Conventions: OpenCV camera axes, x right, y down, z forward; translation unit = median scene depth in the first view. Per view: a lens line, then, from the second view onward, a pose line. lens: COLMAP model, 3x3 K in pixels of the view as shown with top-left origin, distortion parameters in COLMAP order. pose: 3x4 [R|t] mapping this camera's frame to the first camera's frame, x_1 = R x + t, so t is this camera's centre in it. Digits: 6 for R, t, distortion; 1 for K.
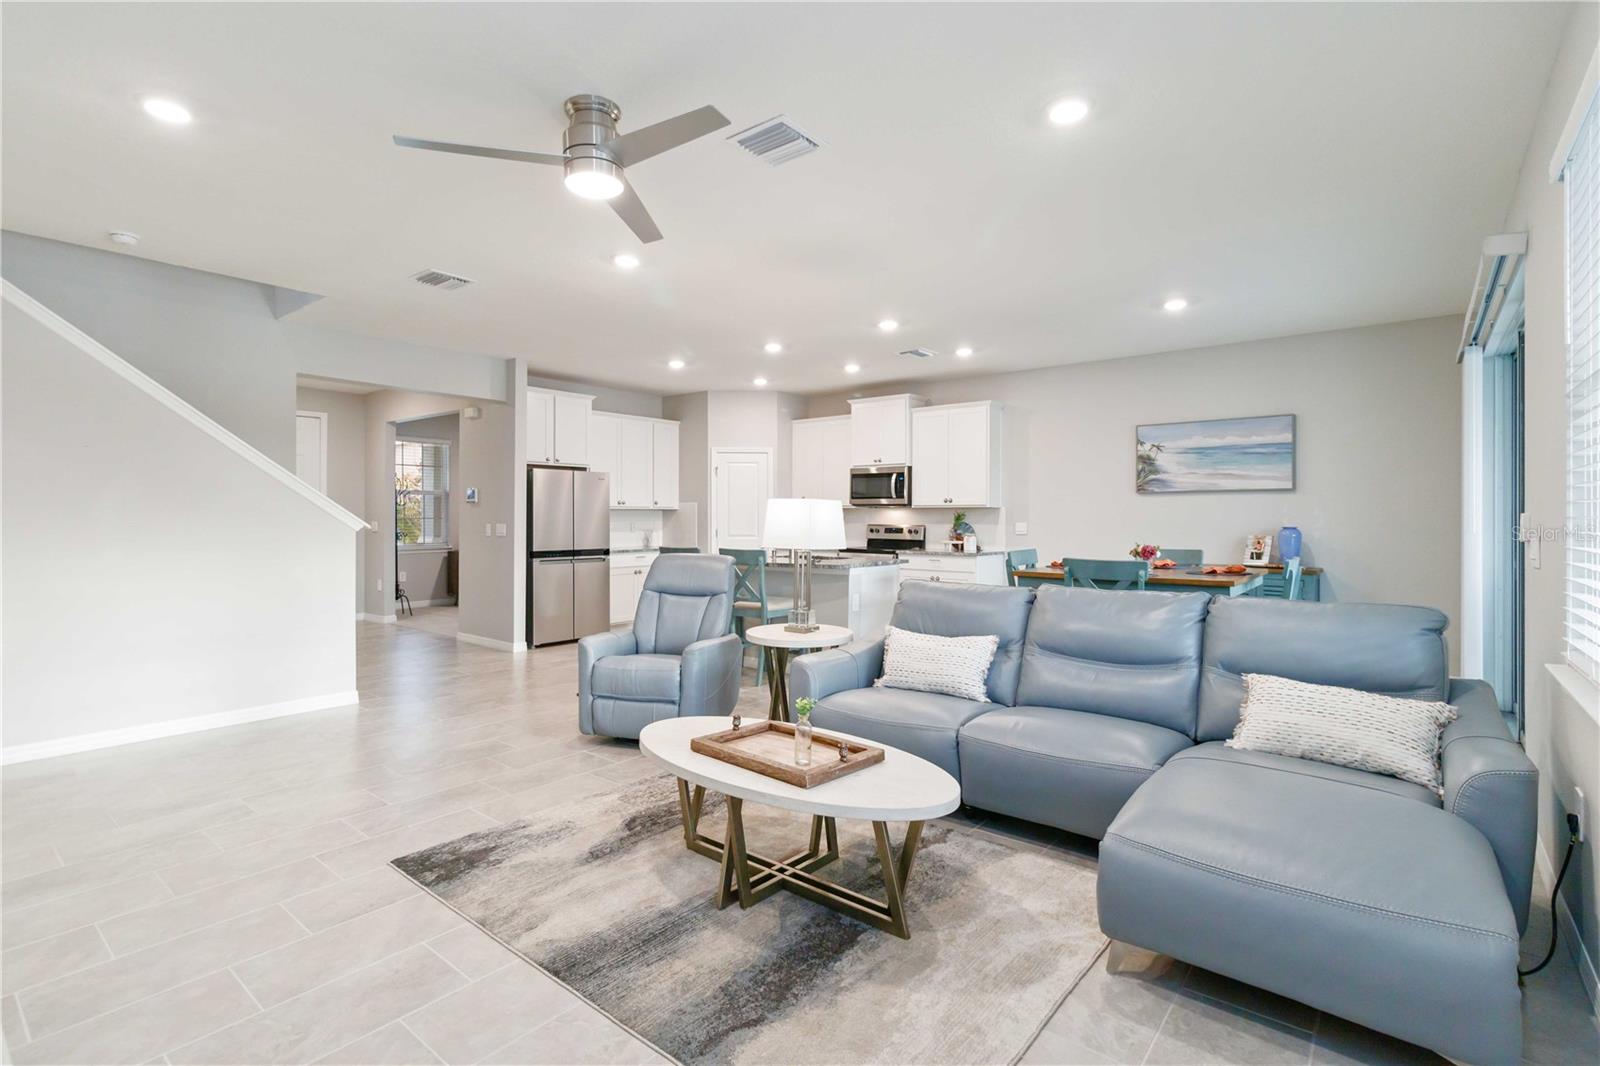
lens RADIAL K [[746.6, 0, 797.1], [0, 746.6, 520.7], [0, 0, 1]] dist [0.005540, -0.001499]
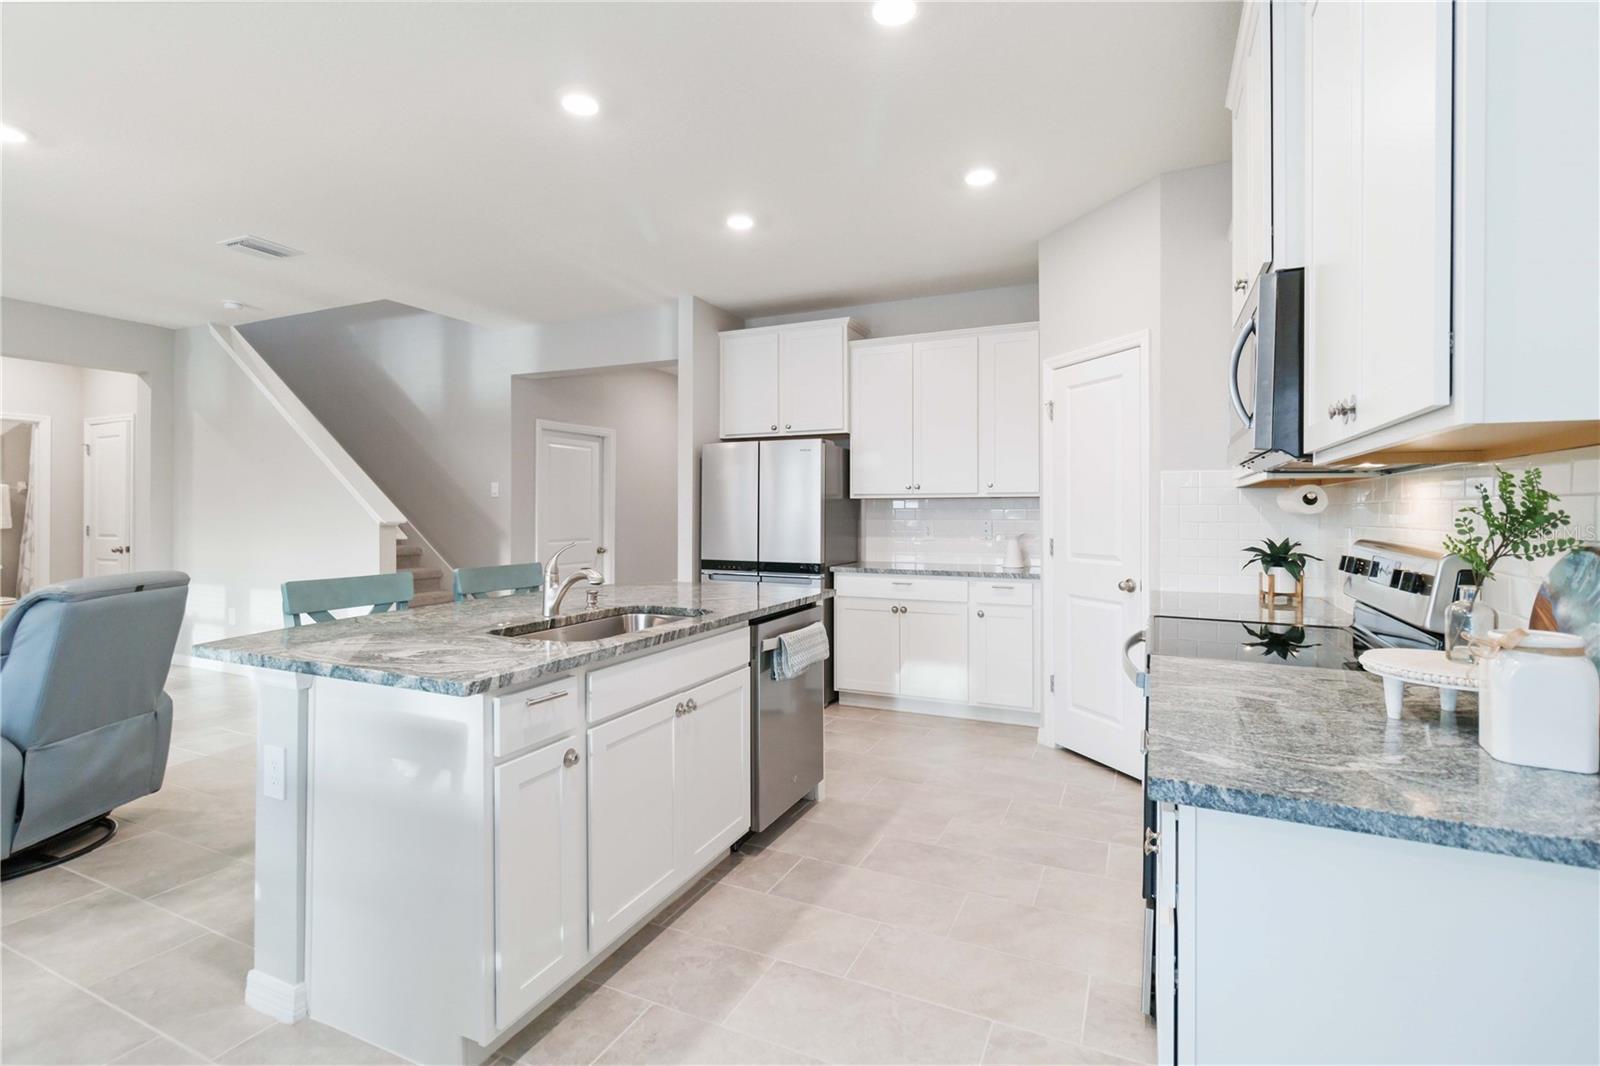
lens RADIAL K [[746.6, 0, 795.4], [0, 746.6, 518.6], [0, 0, 1]] dist [0.005540, -0.001499]
pose [[0.232900, 0.007332, -0.972473, 0.348391], [-0.009097, 0.999944, 0.005360, -0.002866], [0.972458, 0.007598, 0.232954, 0.876544]]
